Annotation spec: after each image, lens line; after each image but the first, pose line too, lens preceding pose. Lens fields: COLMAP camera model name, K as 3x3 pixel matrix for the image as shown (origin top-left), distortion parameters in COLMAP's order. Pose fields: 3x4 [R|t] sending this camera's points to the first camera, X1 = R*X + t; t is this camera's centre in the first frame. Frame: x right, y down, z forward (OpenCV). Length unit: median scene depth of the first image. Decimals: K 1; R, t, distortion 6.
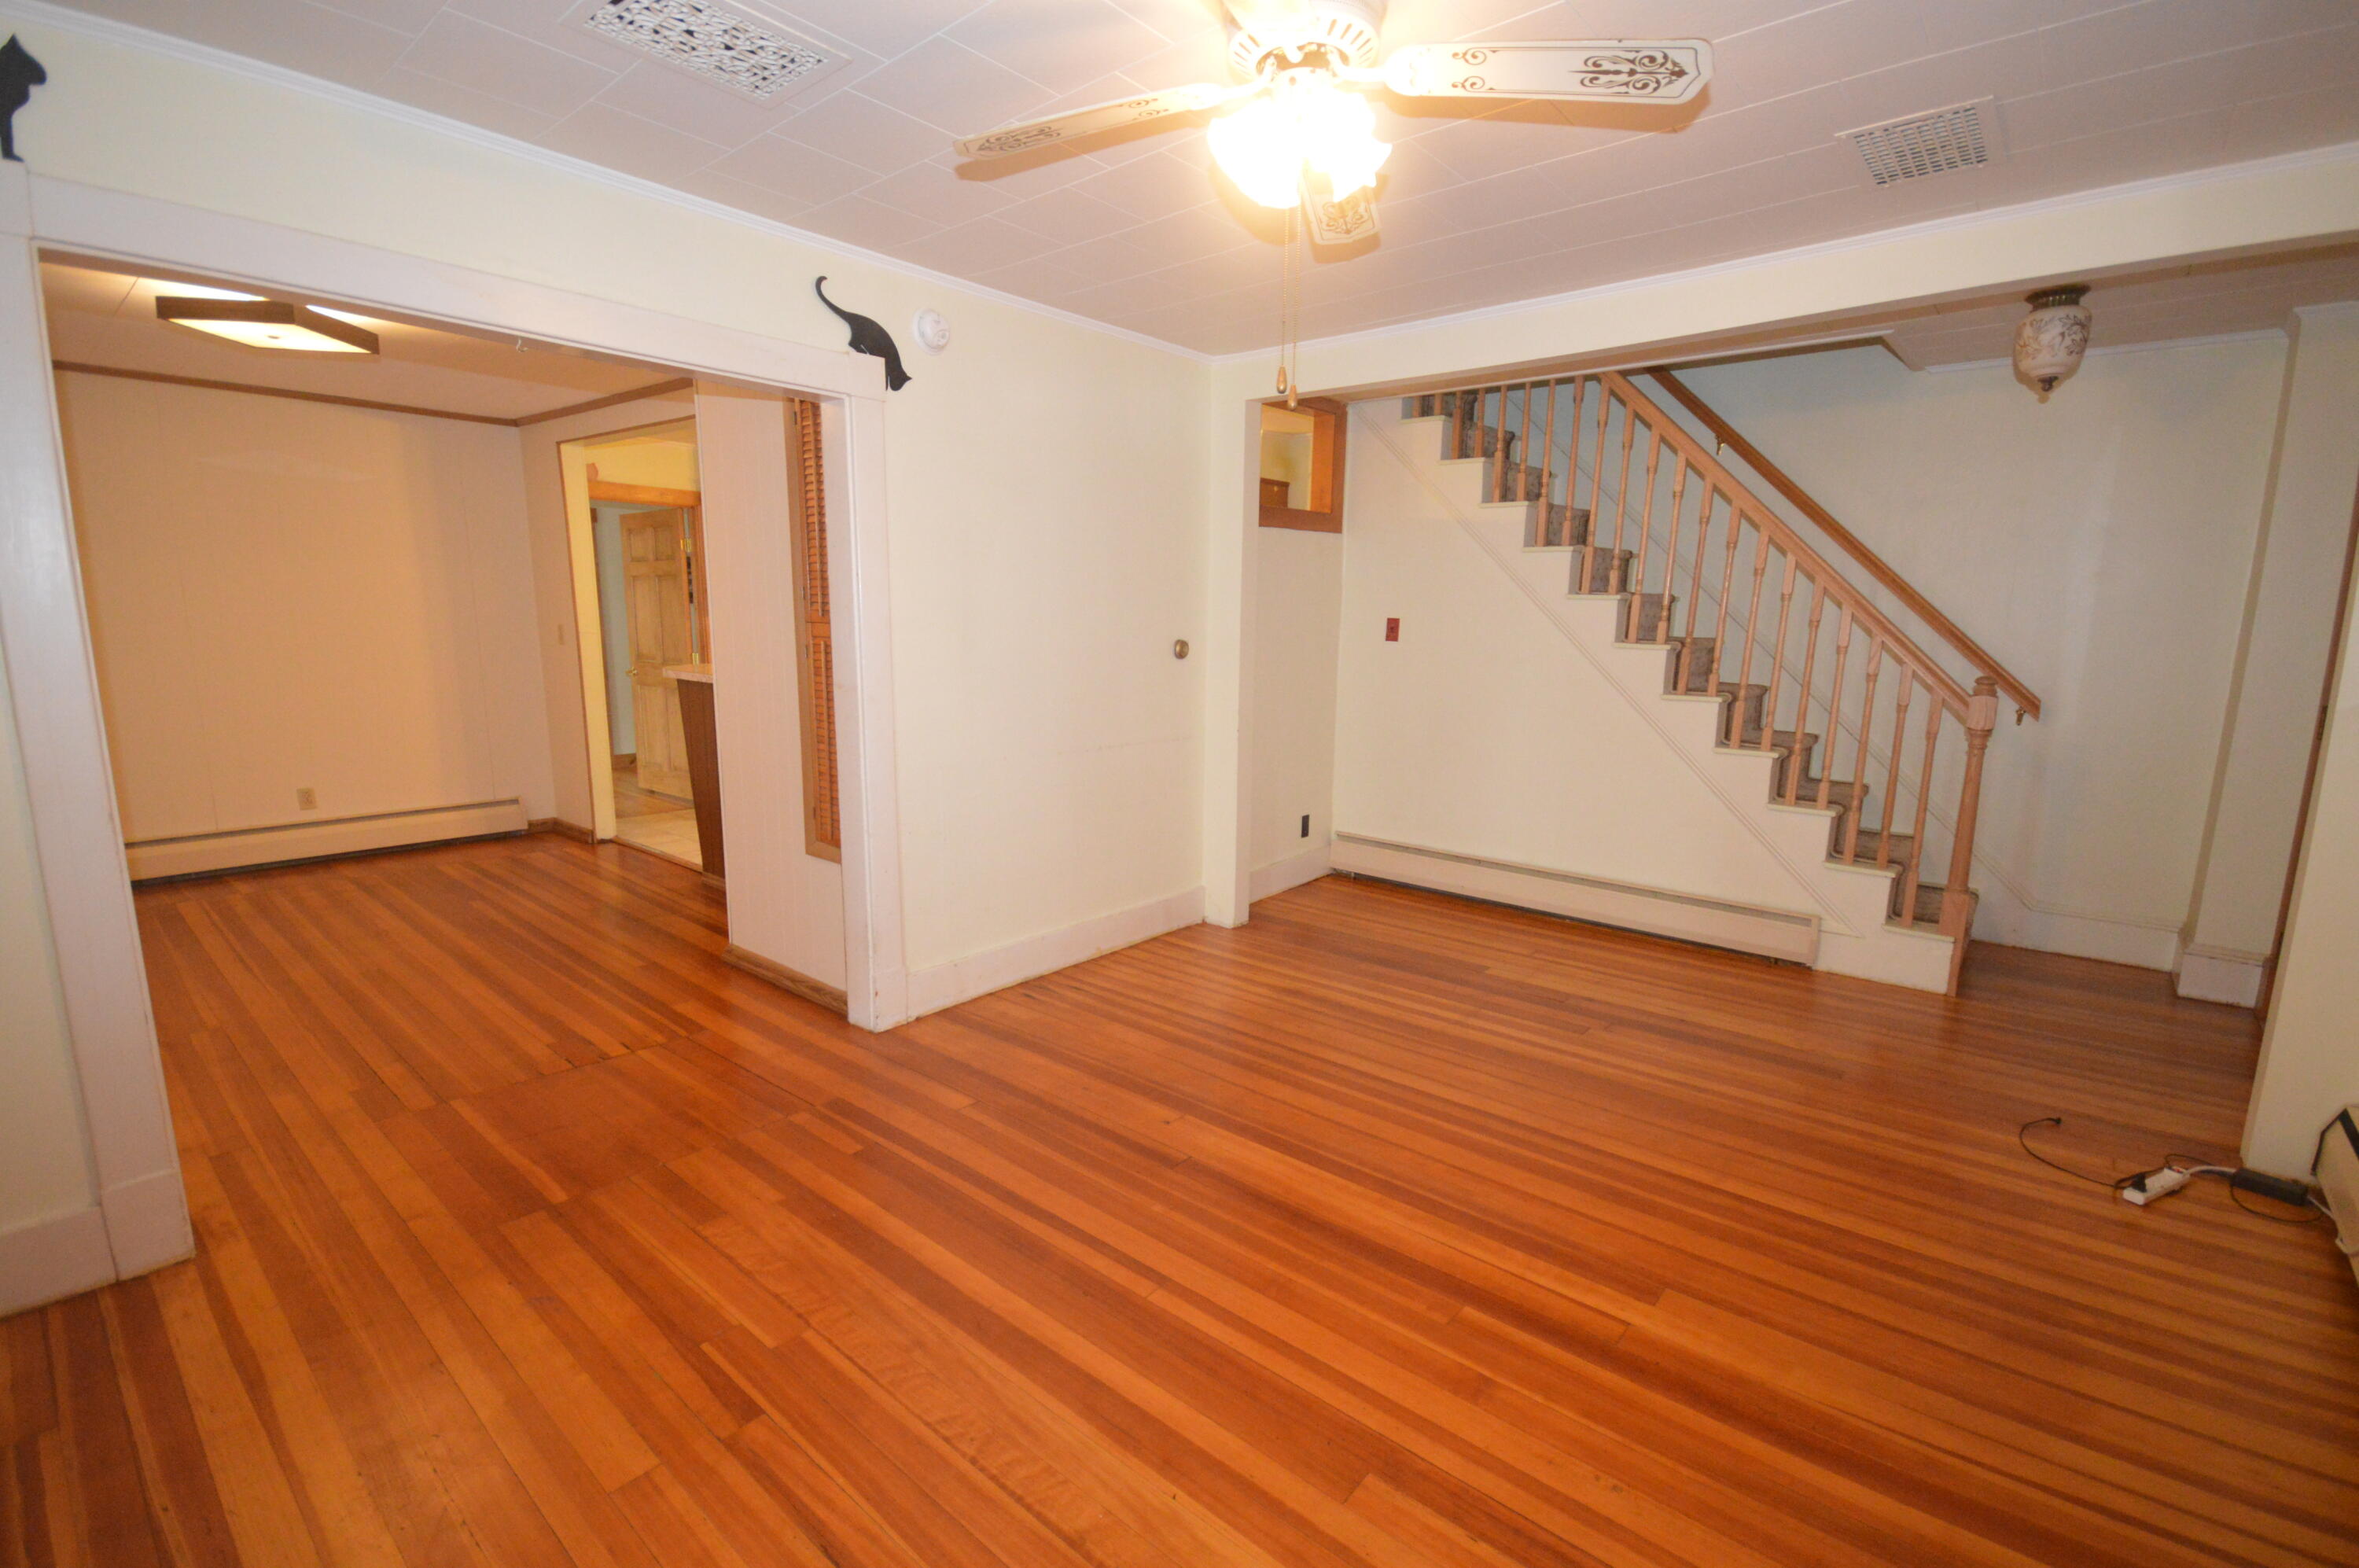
lens RADIAL K [[1047.0, 0, 1176.6], [0, 1047.0, 781.3], [0, 0, 1]] dist [0.003260, -0.000852]
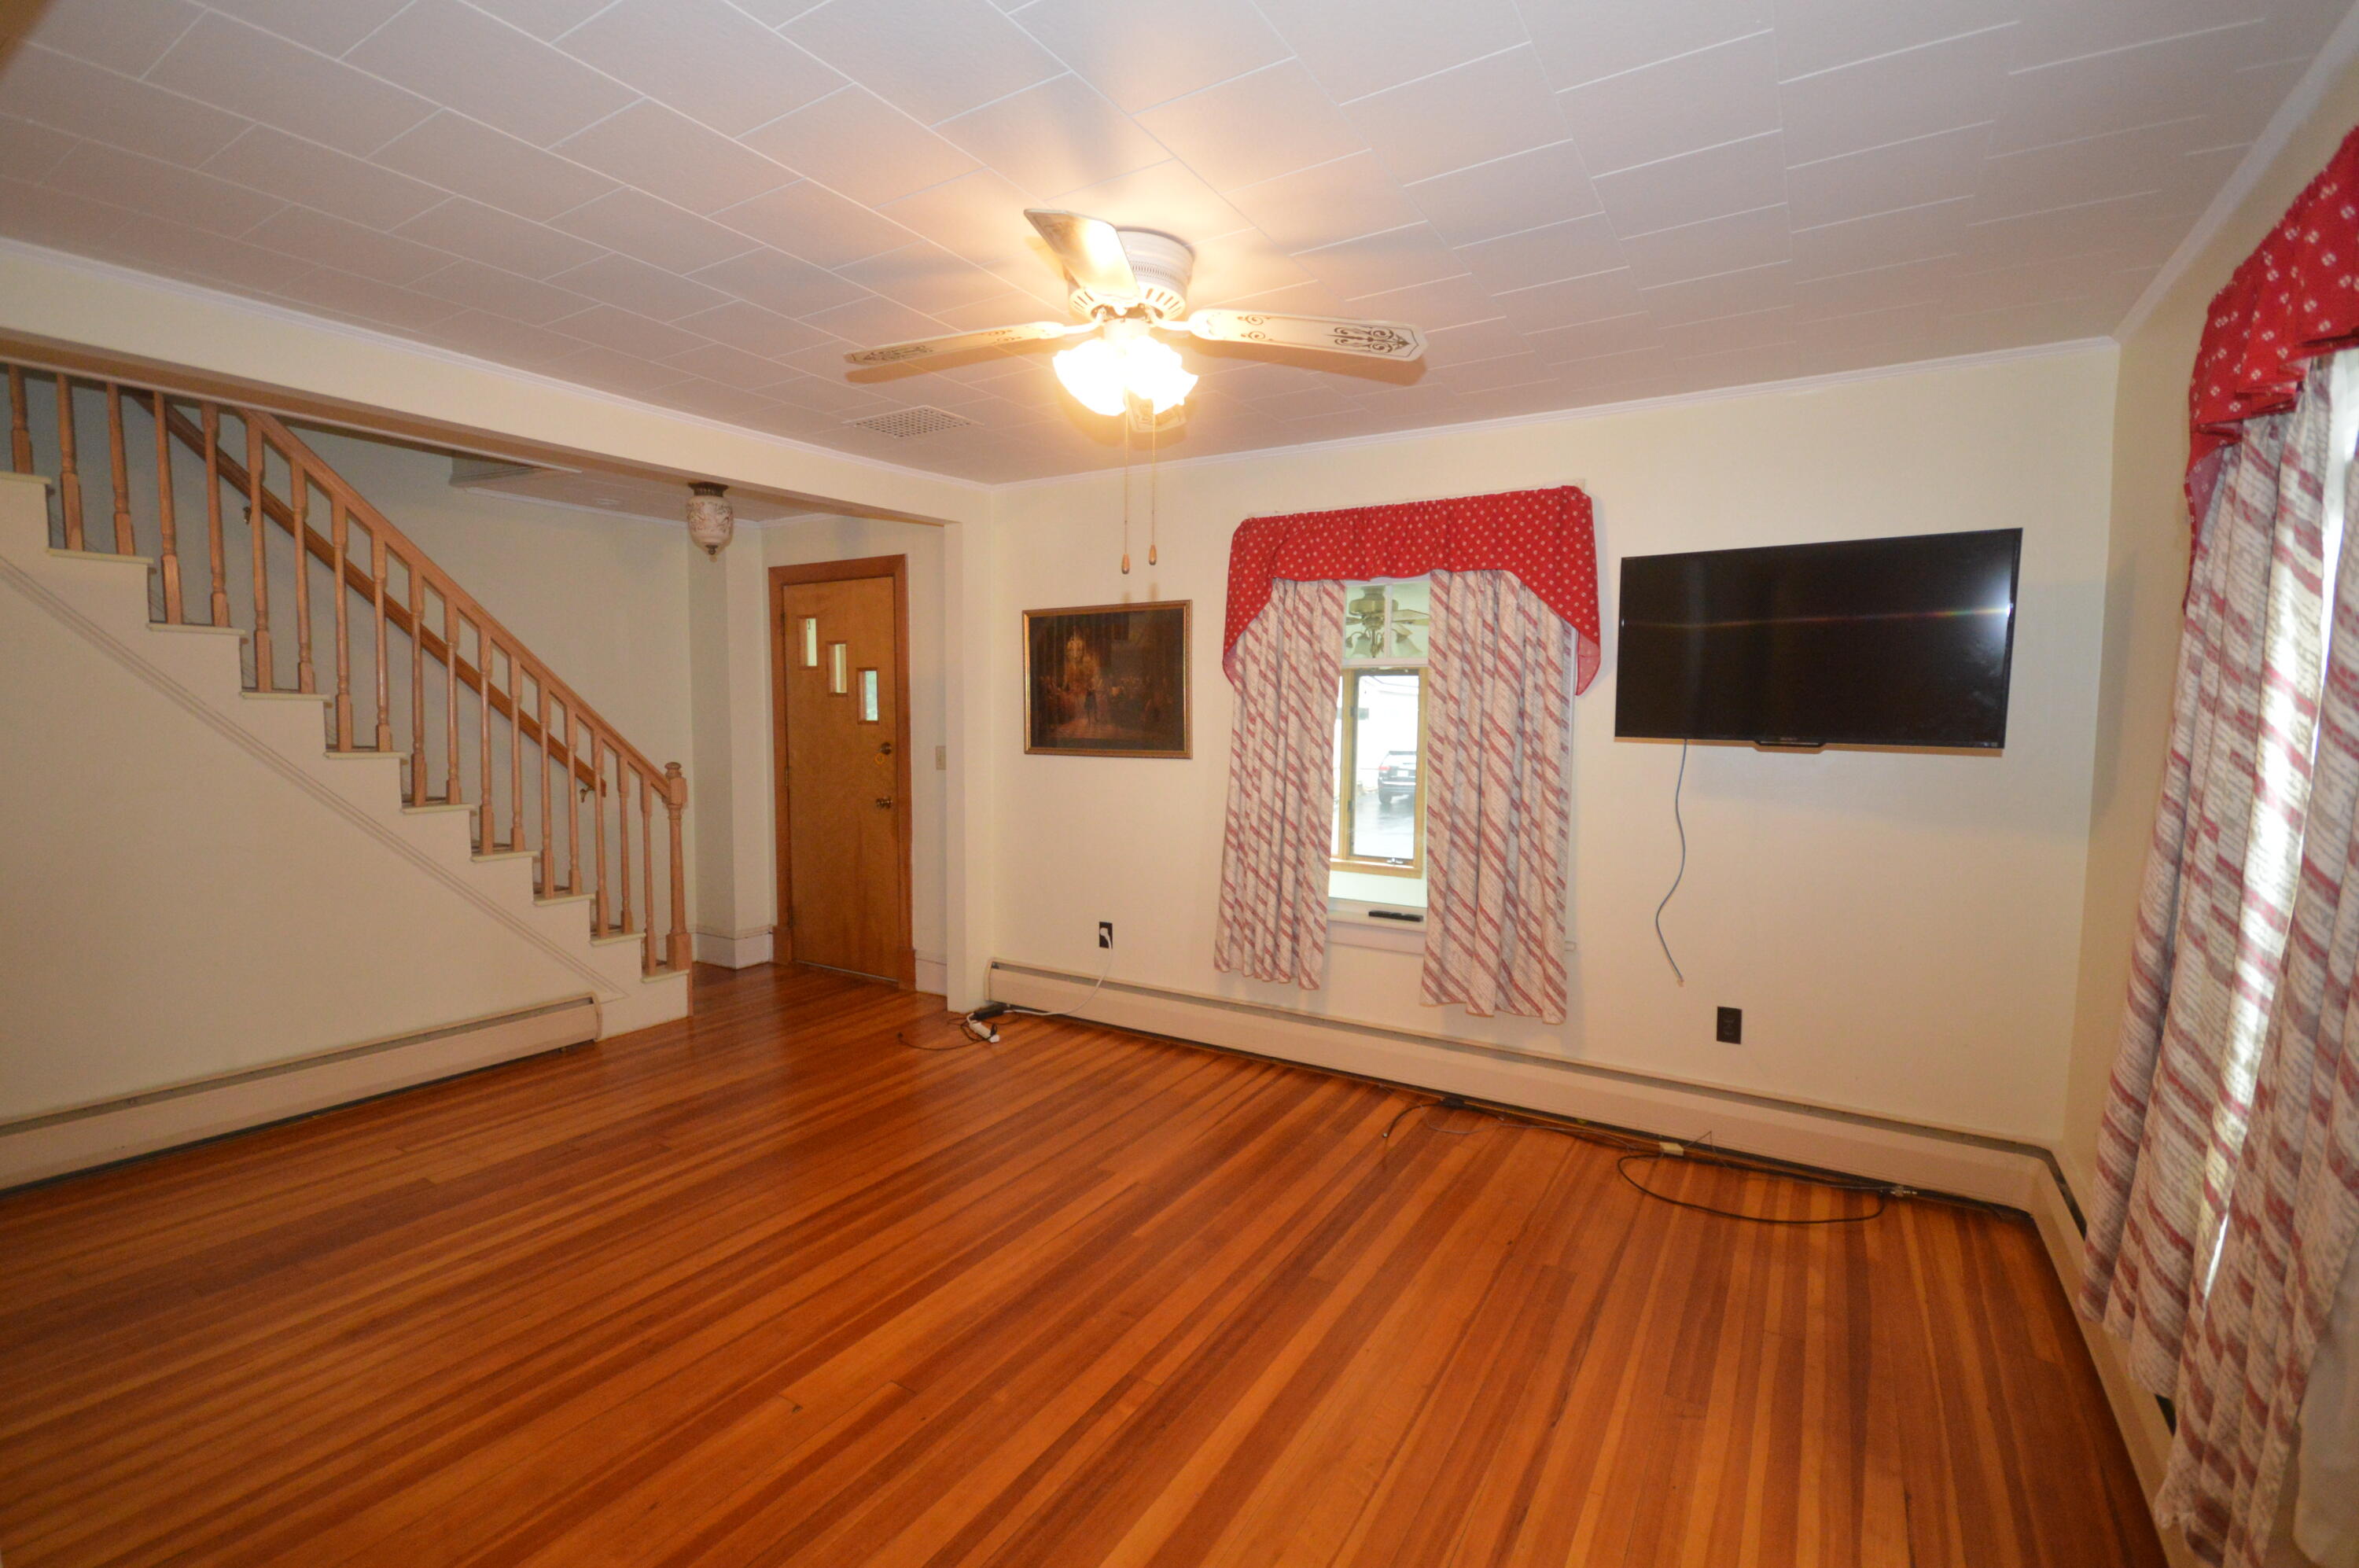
lens RADIAL K [[1047.0, 0, 1160.3], [0, 1047.0, 795.5], [0, 0, 1]] dist [0.003260, -0.000852]
pose [[-0.140961, -0.092895, 0.985647, -0.556333], [0.150921, 0.981936, 0.114129, -0.114057], [-0.978444, 0.164843, -0.124395, 0.569256]]
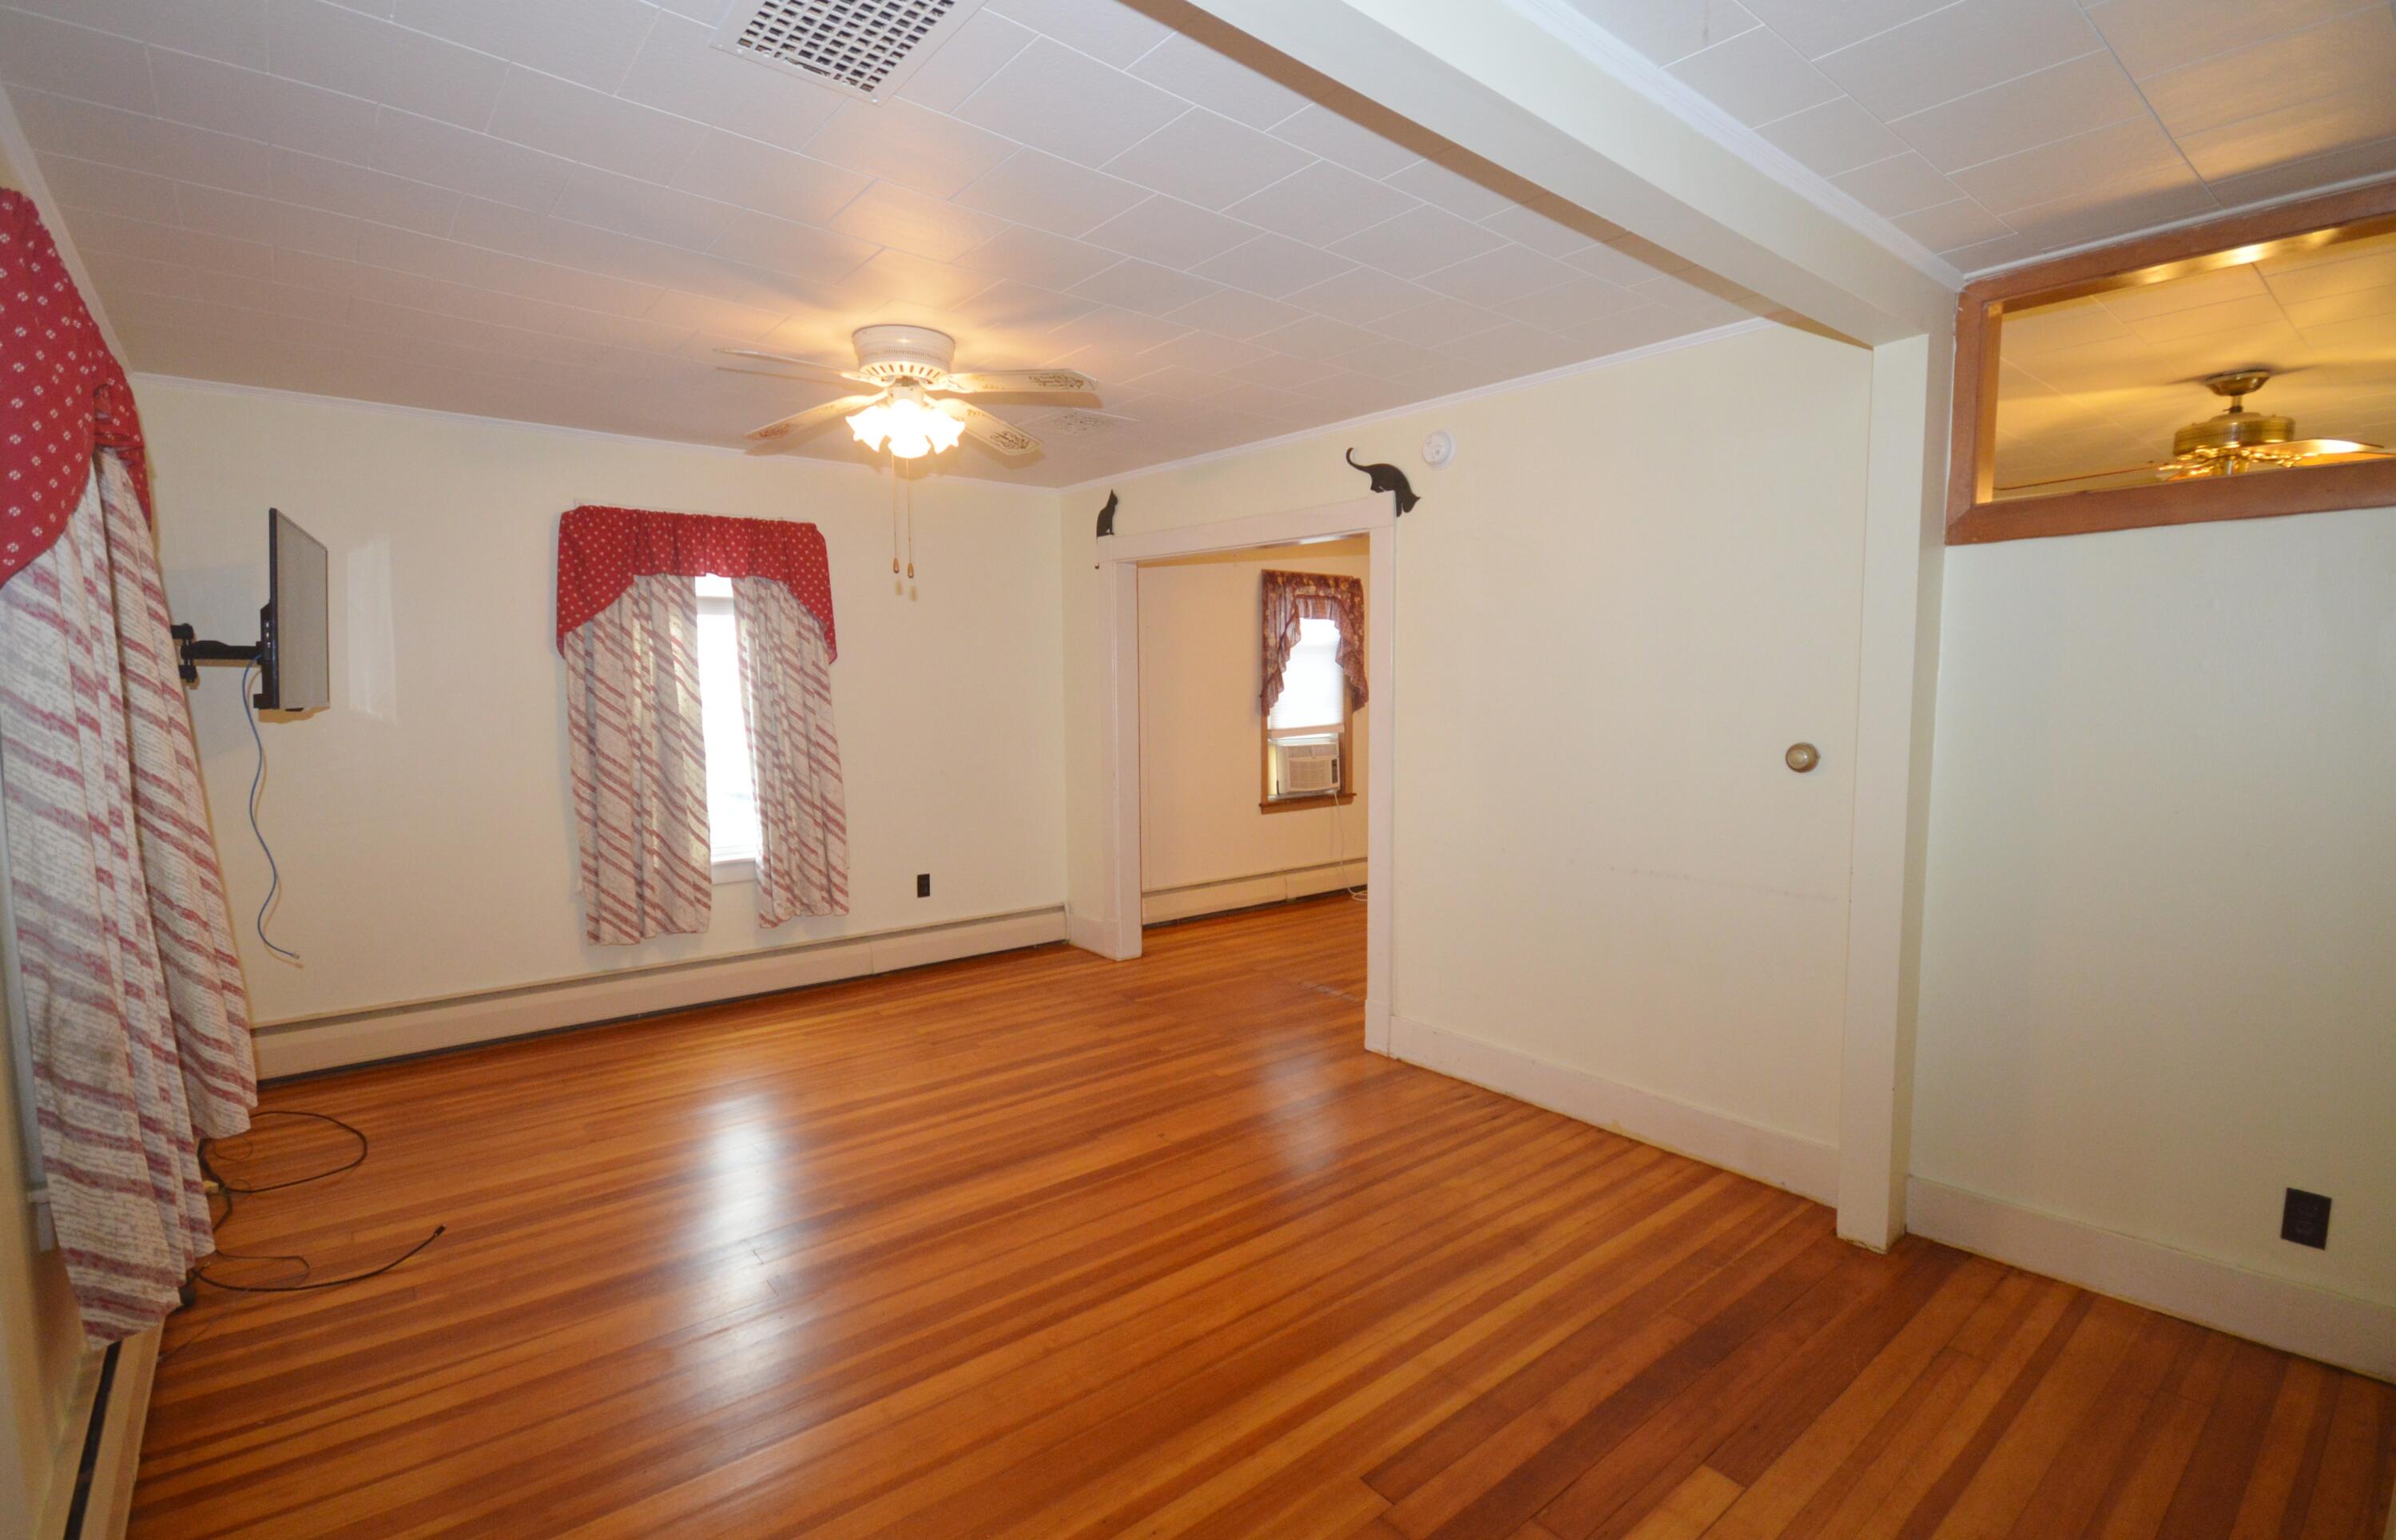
lens RADIAL K [[1097.6, 0, 1192.5], [0, 1097.6, 771.9], [0, 0, 1]] dist [0.017336, 0.000240]
pose [[-0.177779, 0.072634, -0.981386, 0.858390], [-0.153345, 0.983045, 0.100535, -0.148072], [0.972049, 0.168364, -0.163627, 0.867441]]
